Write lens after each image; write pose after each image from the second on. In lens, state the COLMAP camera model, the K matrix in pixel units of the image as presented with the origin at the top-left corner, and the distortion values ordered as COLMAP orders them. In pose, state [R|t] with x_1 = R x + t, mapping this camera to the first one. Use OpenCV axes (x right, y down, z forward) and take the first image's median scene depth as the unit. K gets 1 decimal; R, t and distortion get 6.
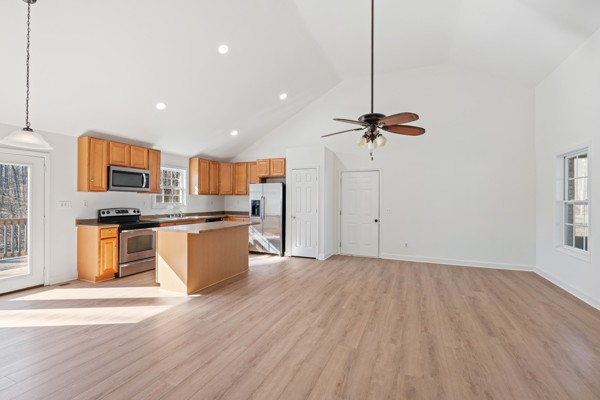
lens RADIAL K [[266.7, 0, 297.8], [0, 266.7, 198.6], [0, 0, 1]] dist [-0.000198, -0.000270]
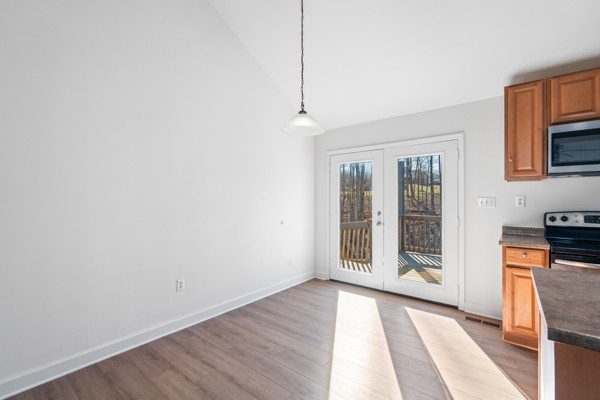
lens RADIAL K [[264.4, 0, 300.5], [0, 264.4, 198.4], [0, 0, 1]] dist [-0.000222, -0.000370]
pose [[-0.252742, -0.009060, -0.967491, -0.095687], [0.003160, 0.999943, -0.010190, 0.016413], [0.967529, -0.005633, -0.252699, 0.643834]]
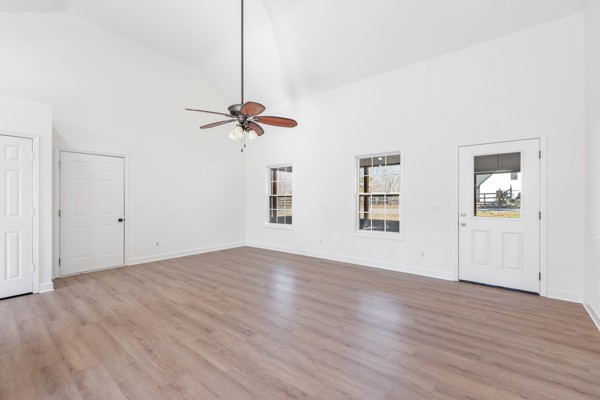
lens RADIAL K [[266.7, 0, 297.8], [0, 266.7, 198.6], [0, 0, 1]] dist [-0.000198, -0.000270]
pose [[0.273843, -0.007228, 0.961747, -0.413373], [-0.002284, 0.999964, 0.008165, 0.014966], [-0.961772, -0.004433, 0.273816, 0.355675]]
